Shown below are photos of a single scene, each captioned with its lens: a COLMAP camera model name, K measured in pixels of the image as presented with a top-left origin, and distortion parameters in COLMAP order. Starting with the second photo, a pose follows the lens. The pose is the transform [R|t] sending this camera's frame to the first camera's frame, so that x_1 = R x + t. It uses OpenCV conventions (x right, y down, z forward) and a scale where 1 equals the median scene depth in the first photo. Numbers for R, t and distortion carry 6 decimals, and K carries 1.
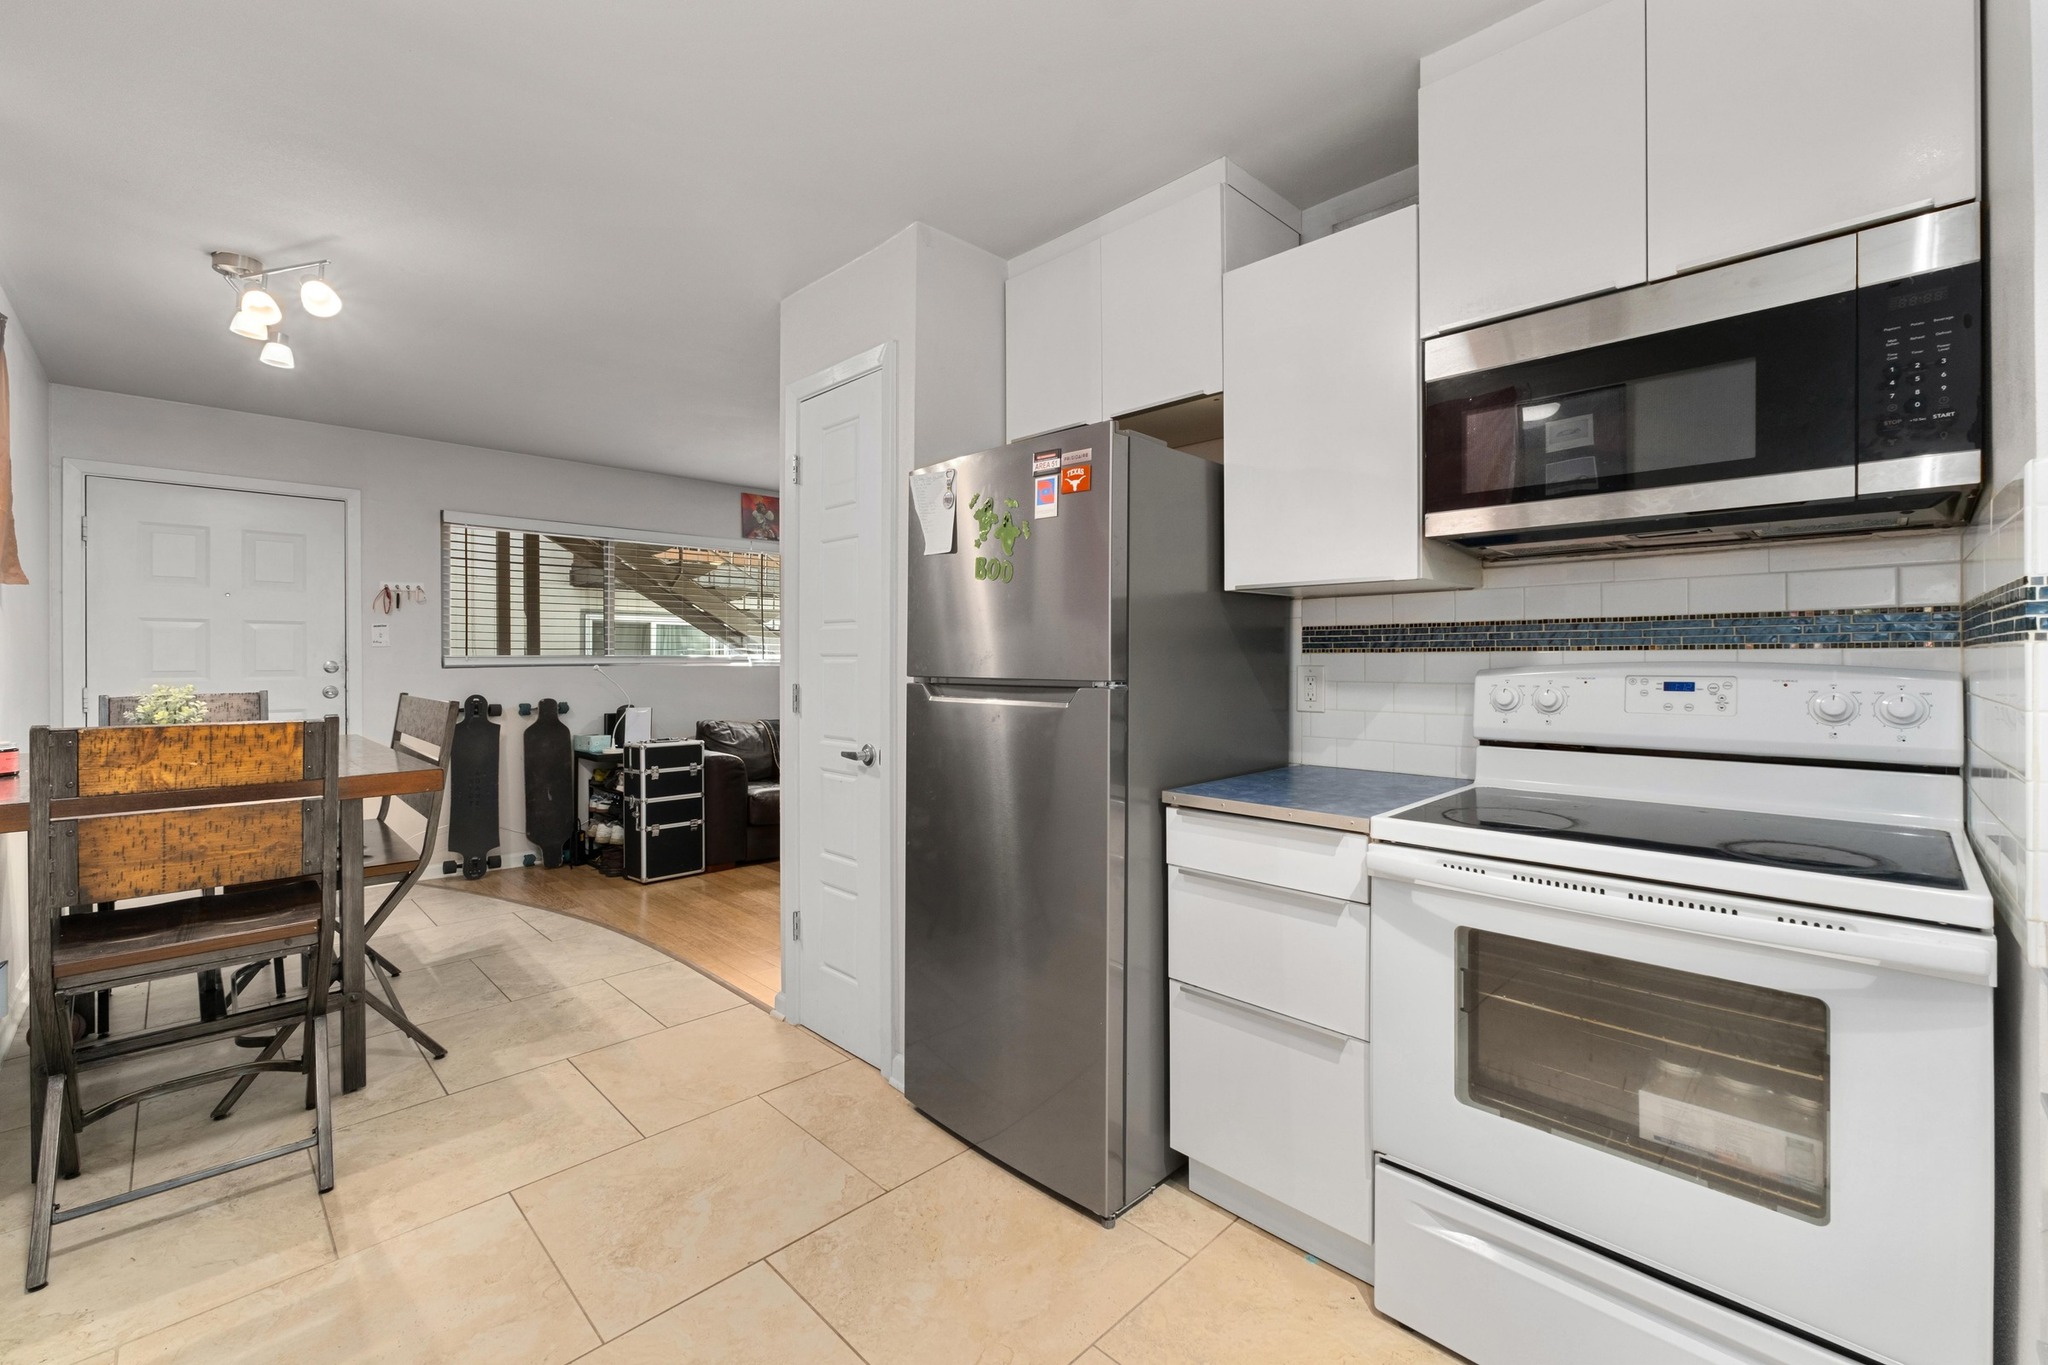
lens RADIAL K [[861.7, 0, 1025.3], [0, 861.7, 661.0], [0, 0, 1]] dist [0.000347, 0.000127]
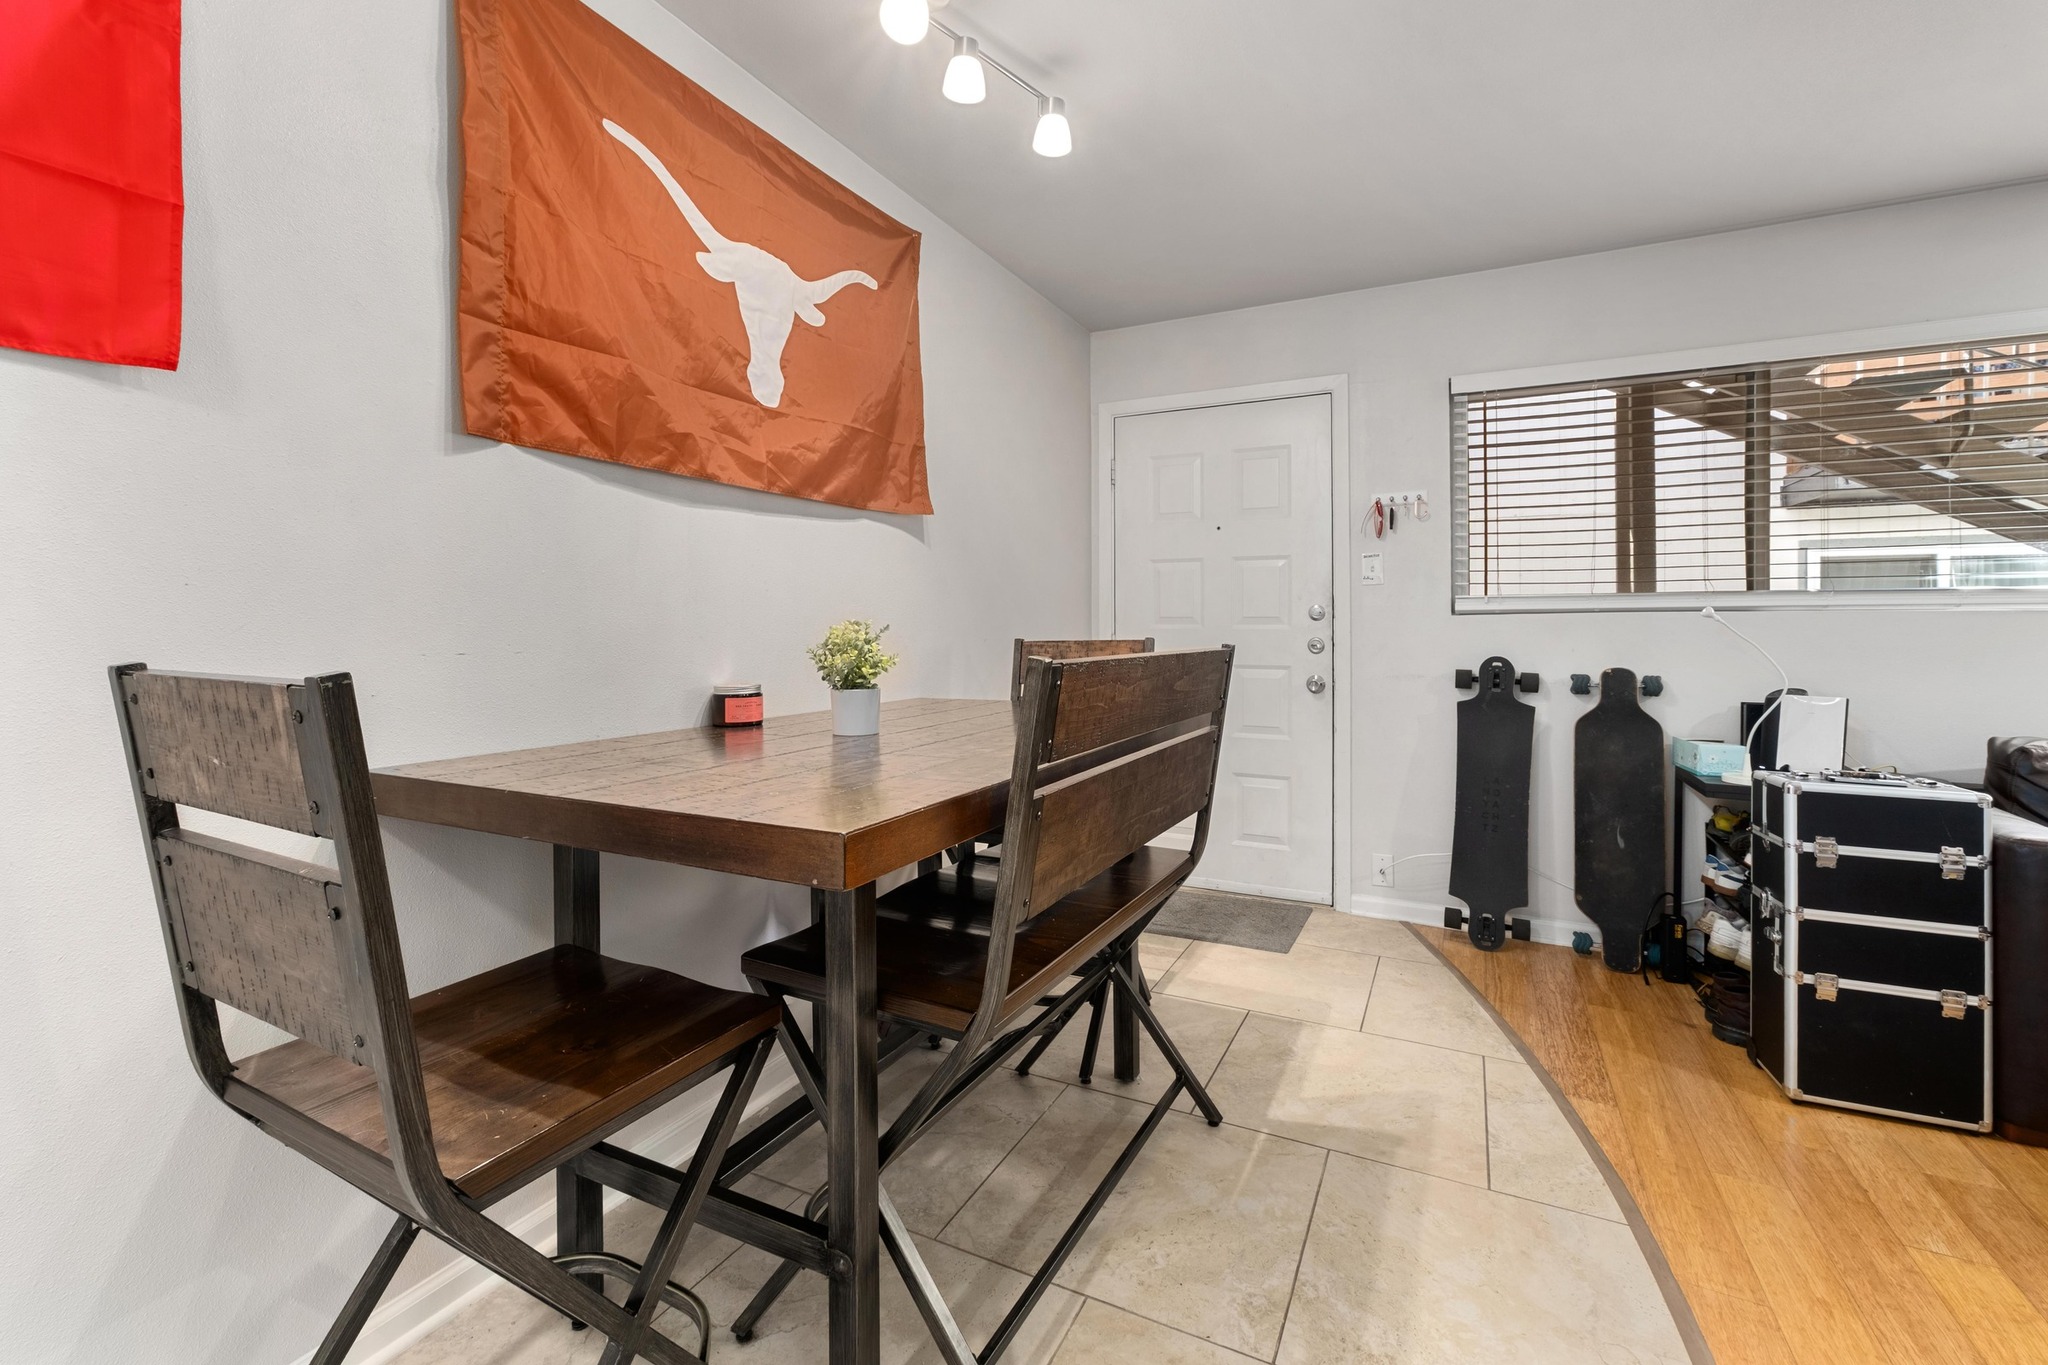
lens RADIAL K [[873.3, 0, 1026.2], [0, 873.3, 629.4], [0, 0, 1]] dist [0.000320, 0.000374]
pose [[0.324110, 0.002466, -0.946016, -0.147169], [-0.003402, 0.999993, 0.001441, 0.020113], [0.946013, 0.002751, 0.324116, 0.479315]]
